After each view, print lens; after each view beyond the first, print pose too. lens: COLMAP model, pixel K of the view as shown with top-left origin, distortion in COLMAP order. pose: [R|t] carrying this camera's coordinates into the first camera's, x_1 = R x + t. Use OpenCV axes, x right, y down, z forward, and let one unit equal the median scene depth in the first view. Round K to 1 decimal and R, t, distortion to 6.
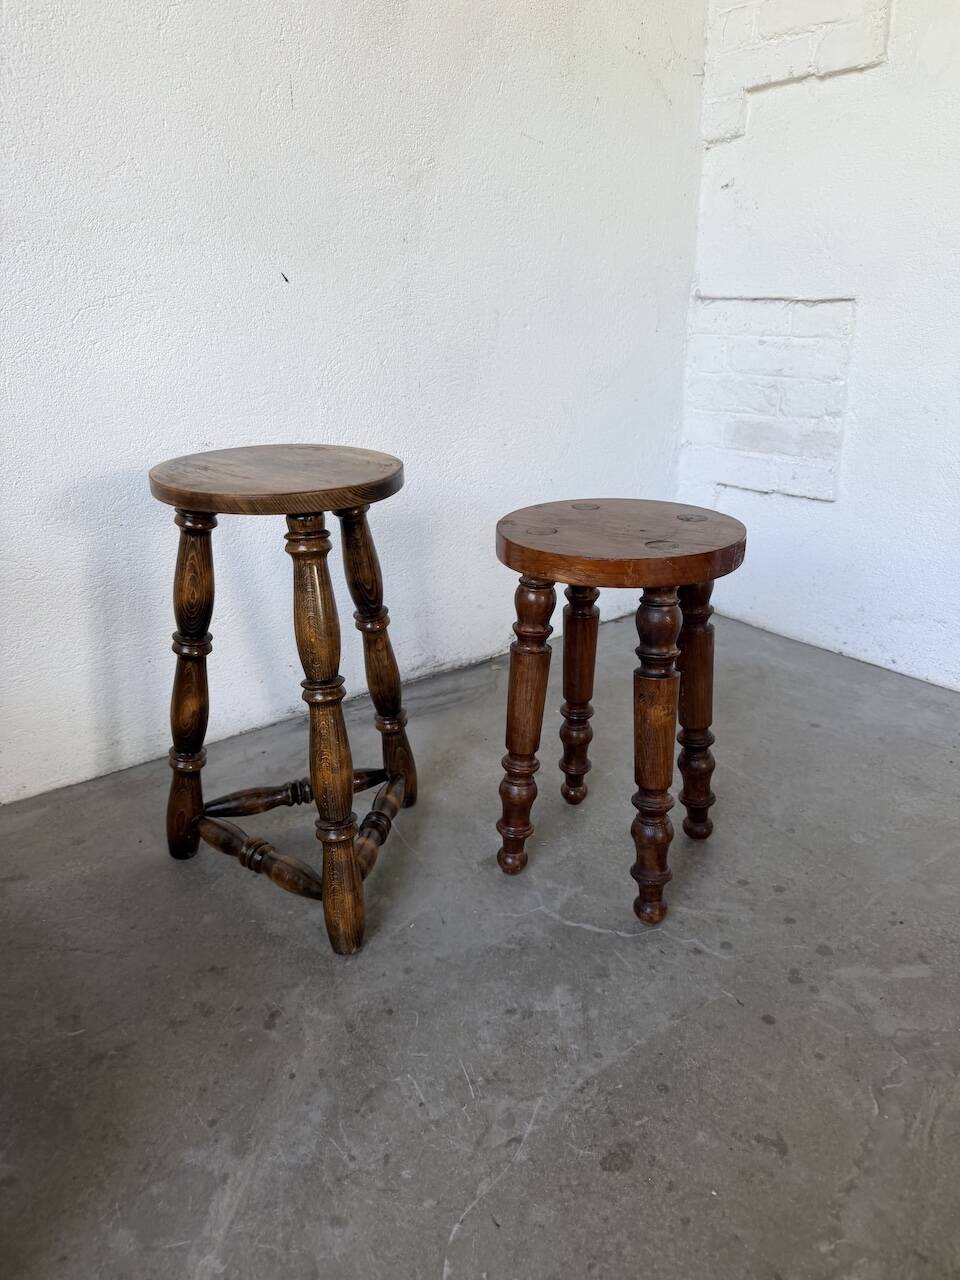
lens RADIAL K [[895.3, 0, 485.8], [0, 895.3, 635.2], [0, 0, 1]] dist [0.165848, -0.346291]
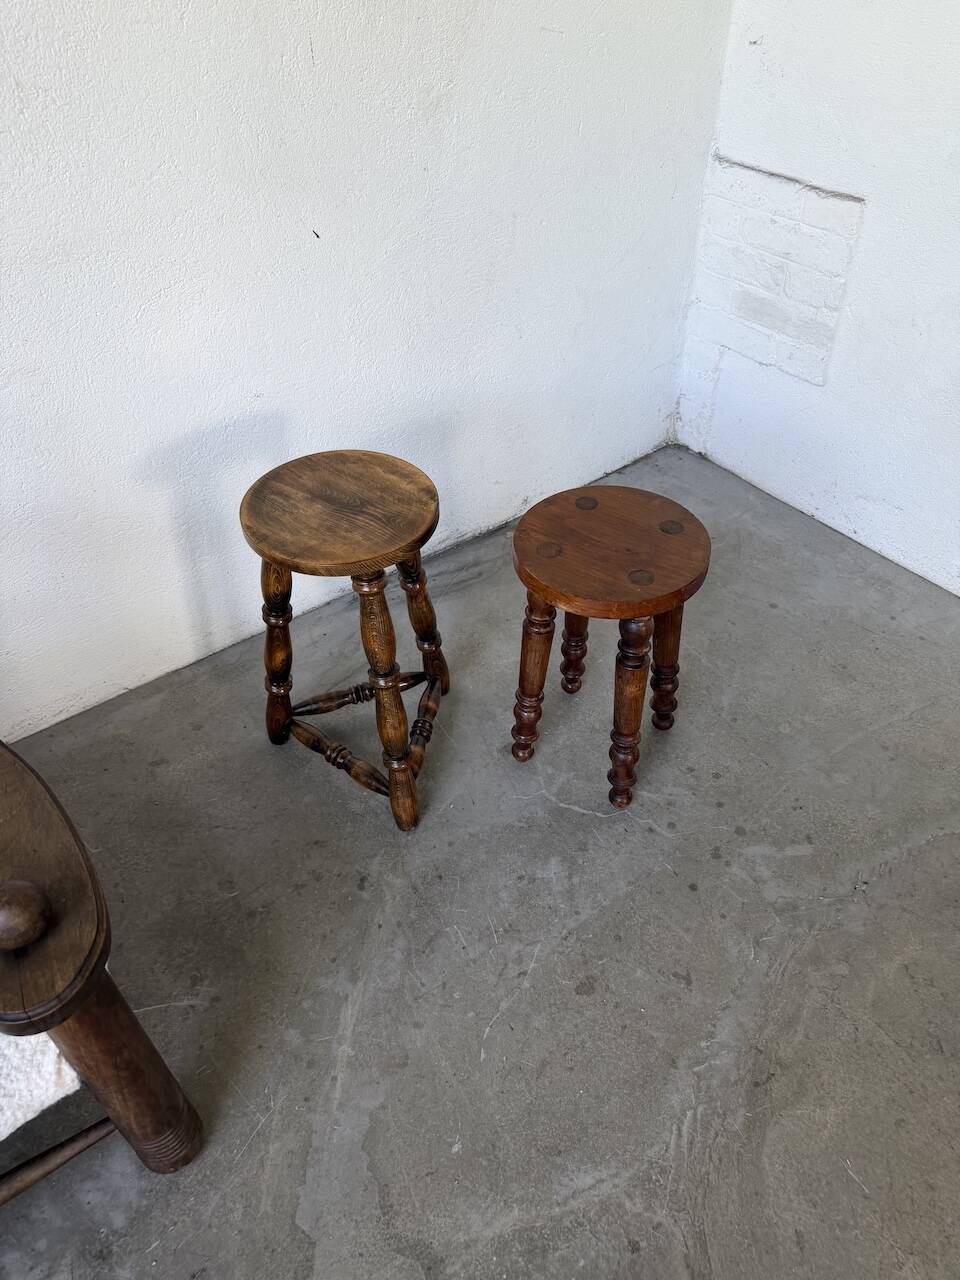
lens RADIAL K [[895.3, 0, 485.8], [0, 895.3, 635.2], [0, 0, 1]] dist [0.165848, -0.346291]
pose [[0.999923, 0.001154, -0.012368, -0.010864], [0.003443, 0.930911, 0.365230, -0.447346], [0.011935, -0.365245, 0.930835, -0.213184]]
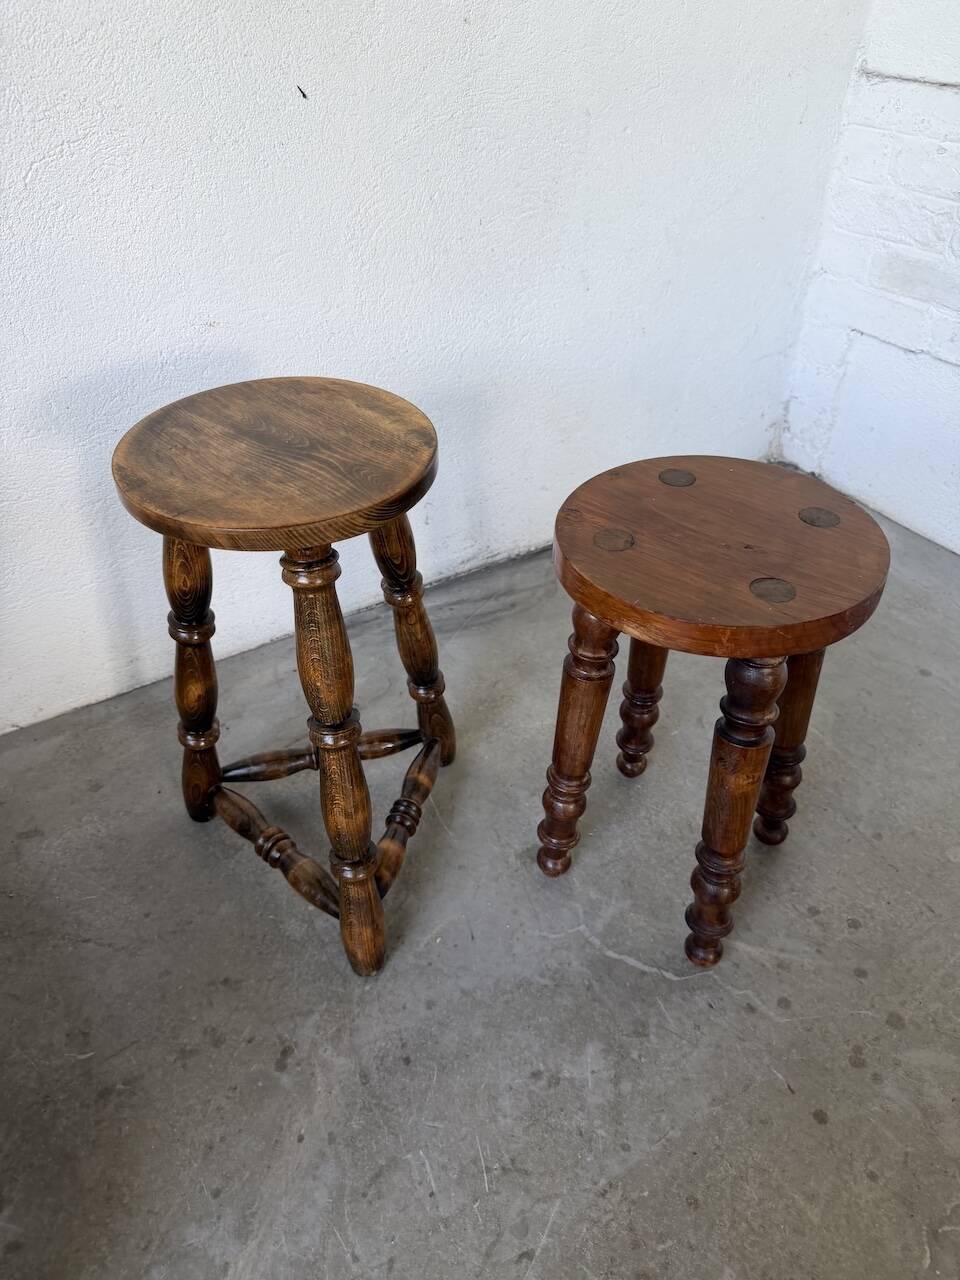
lens RADIAL K [[906.3, 0, 473.9], [0, 906.3, 642.3], [0, 0, 1]] dist [0.081296, -0.152503]
pose [[0.994688, 0.063010, -0.081401, 0.011094], [-0.035540, 0.952358, 0.302905, -0.252922], [0.096609, -0.298403, 0.949538, 0.216348]]
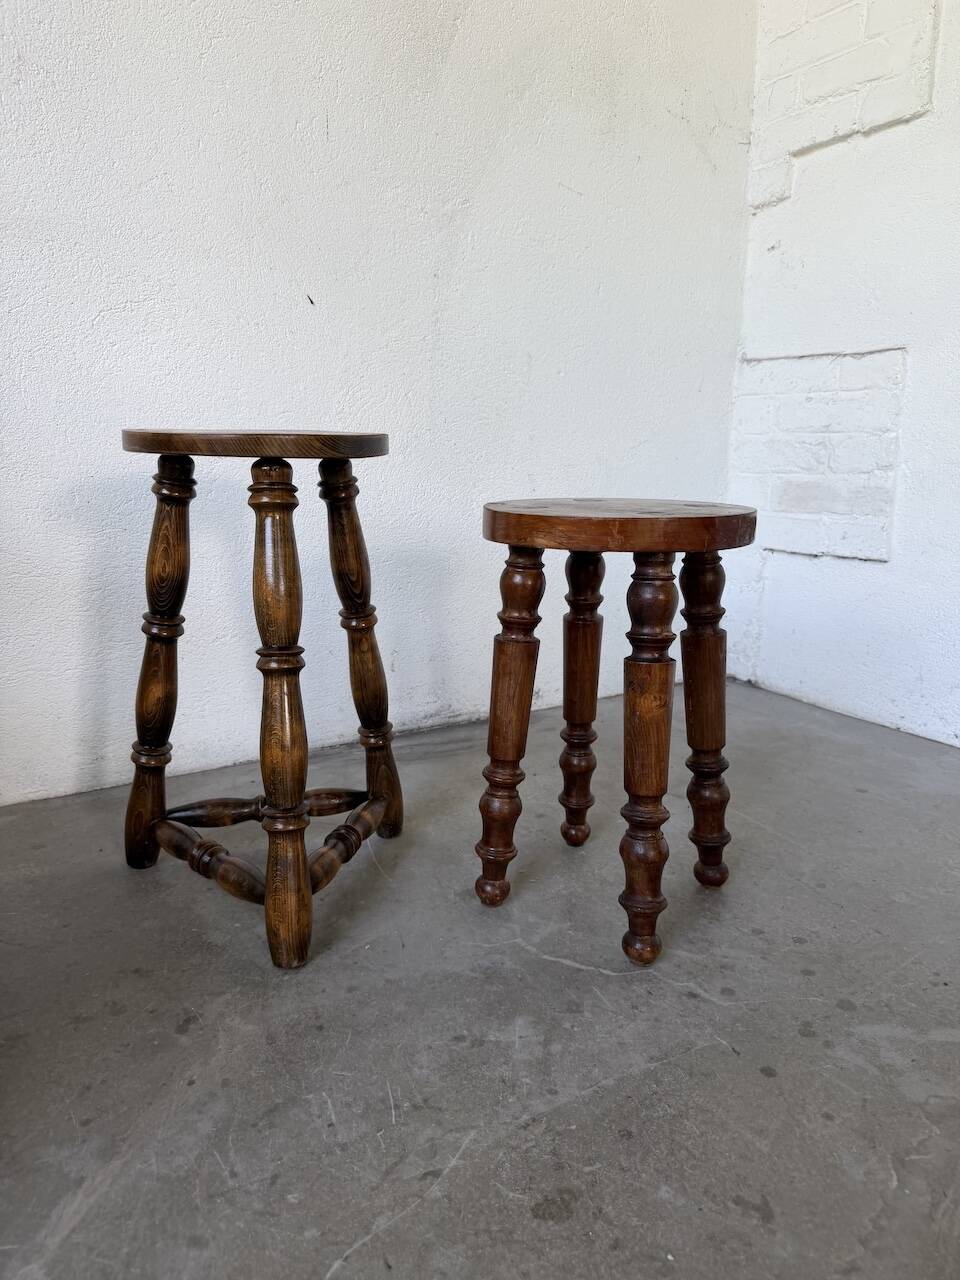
lens RADIAL K [[902.2, 0, 480.6], [0, 902.2, 640.5], [0, 0, 1]] dist [0.112848, -0.207840]
pose [[0.994804, 0.041692, -0.092884, 0.098778], [-0.054813, 0.988127, -0.143531, 0.149216], [0.085797, 0.147877, 0.985277, 0.095659]]
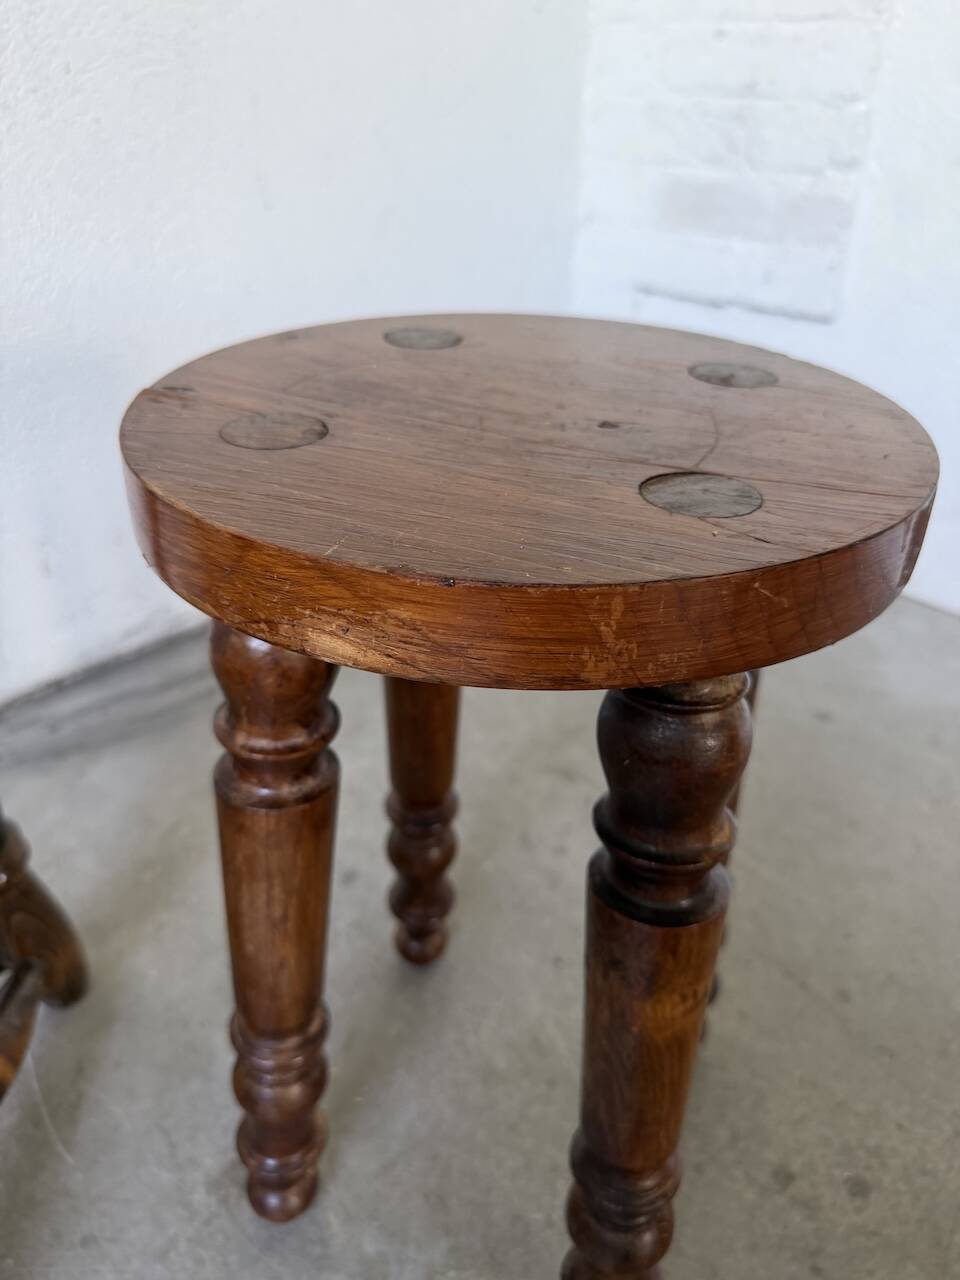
lens RADIAL K [[935.7, 0, 474.9], [0, 935.7, 636.6], [0, 0, 1]] dist [-0.003749, -0.021743]
pose [[0.987846, -0.052260, 0.146384, 0.075619], [0.024716, 0.982614, 0.184009, -0.100536], [-0.153455, -0.178154, 0.971963, 0.655166]]
